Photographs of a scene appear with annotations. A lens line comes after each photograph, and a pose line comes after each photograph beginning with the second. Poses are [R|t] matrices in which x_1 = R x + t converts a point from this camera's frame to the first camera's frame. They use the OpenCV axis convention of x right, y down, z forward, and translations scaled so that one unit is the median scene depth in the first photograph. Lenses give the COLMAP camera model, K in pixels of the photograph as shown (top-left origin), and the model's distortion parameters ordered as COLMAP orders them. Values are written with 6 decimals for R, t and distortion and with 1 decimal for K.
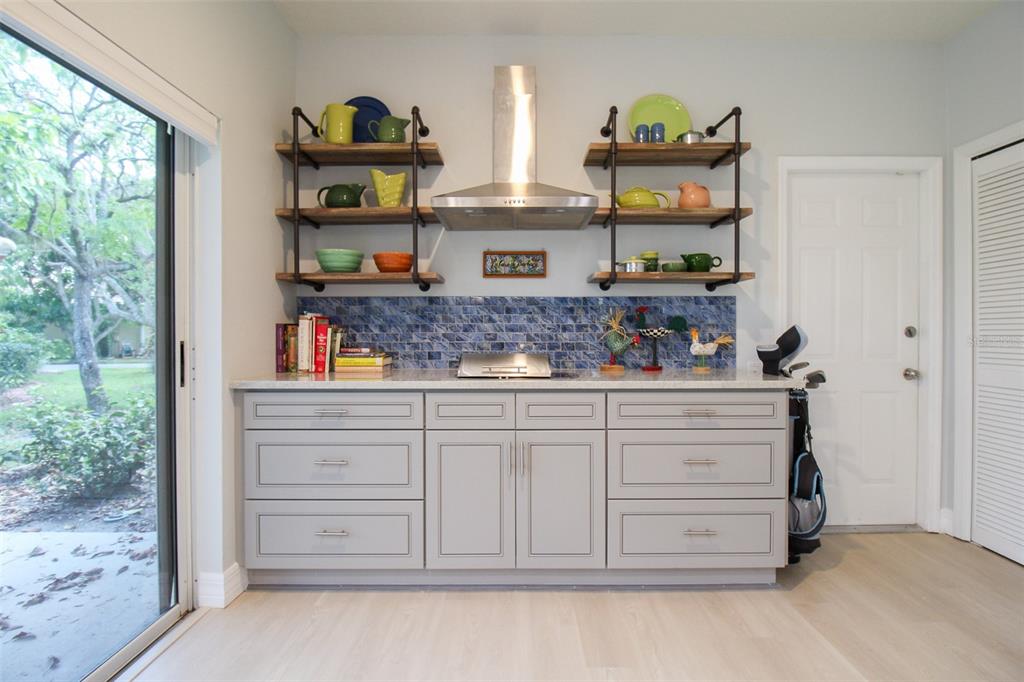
lens RADIAL K [[487.6, 0, 517.3], [0, 487.6, 339.8], [0, 0, 1]] dist [-0.004903, -0.001033]
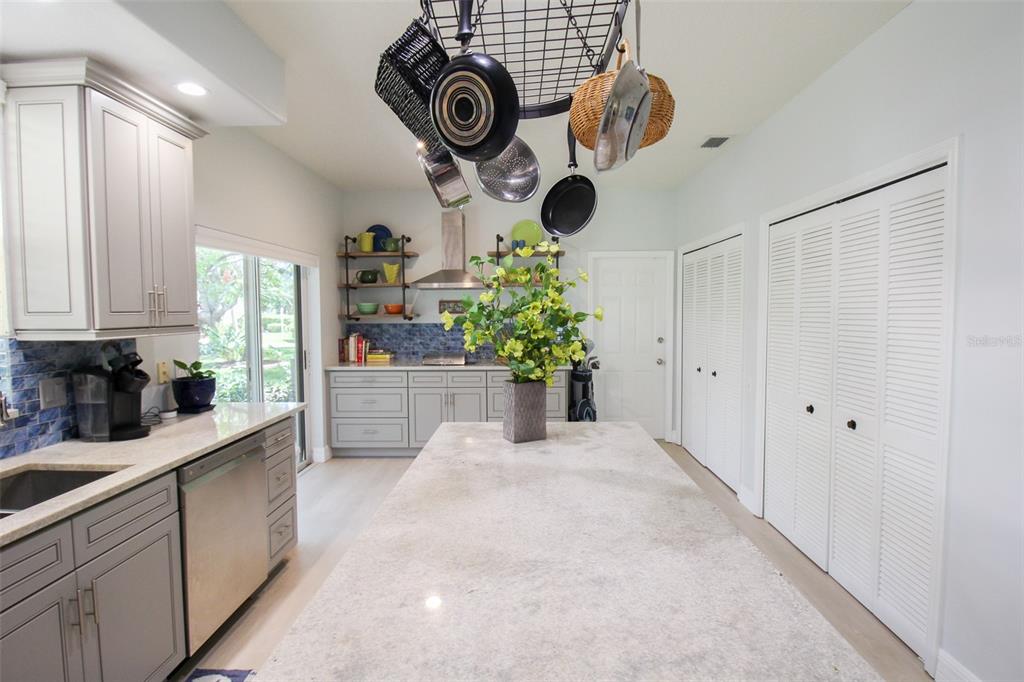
lens RADIAL K [[510.4, 0, 520.1], [0, 510.4, 338.6], [0, 0, 1]] dist [0.001033, -0.012778]
pose [[0.999862, -0.002607, -0.016427, 0.298007], [0.003302, 0.999093, 0.042448, -0.115742], [0.016302, -0.042496, 0.998964, -1.094141]]
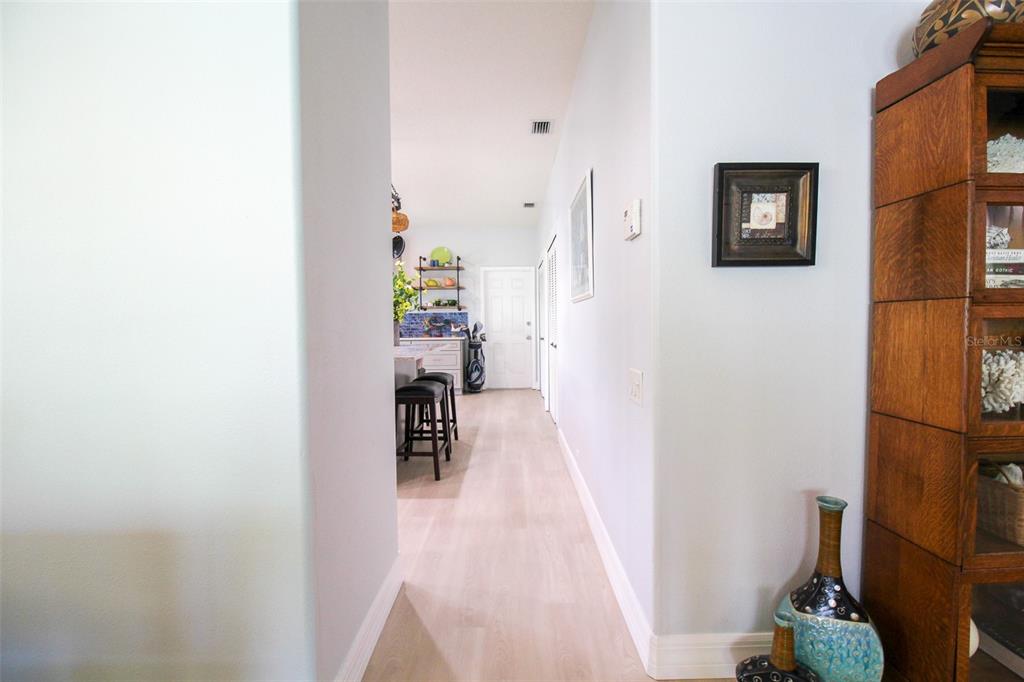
lens RADIAL K [[477.5, 0, 517.7], [0, 477.5, 337.8], [0, 0, 1]] dist [-0.000835, -0.011577]
pose [[0.999909, -0.009235, 0.009802, 0.748689], [0.009088, 0.999847, 0.014932, 0.028836], [-0.009938, -0.014842, 0.999840, -2.057790]]
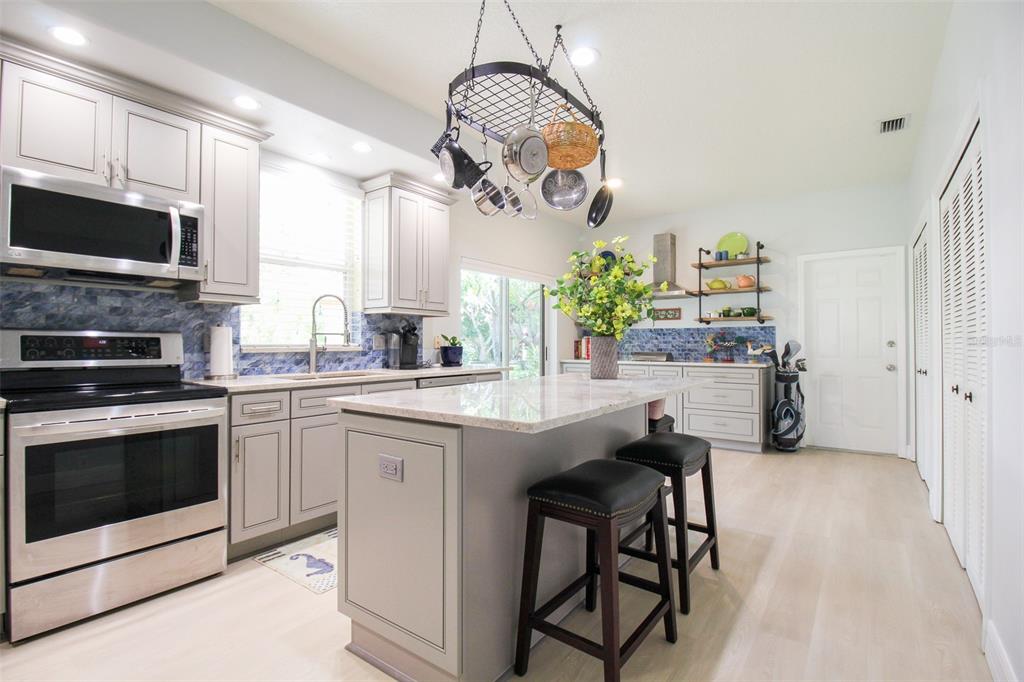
lens RADIAL K [[477.5, 0, 517.7], [0, 477.5, 337.8], [0, 0, 1]] dist [-0.000835, -0.011577]
pose [[0.807649, -0.006372, -0.589630, 0.768937], [-0.010208, 0.999641, -0.024784, 0.019318], [0.589576, 0.026035, 0.807294, -1.254702]]
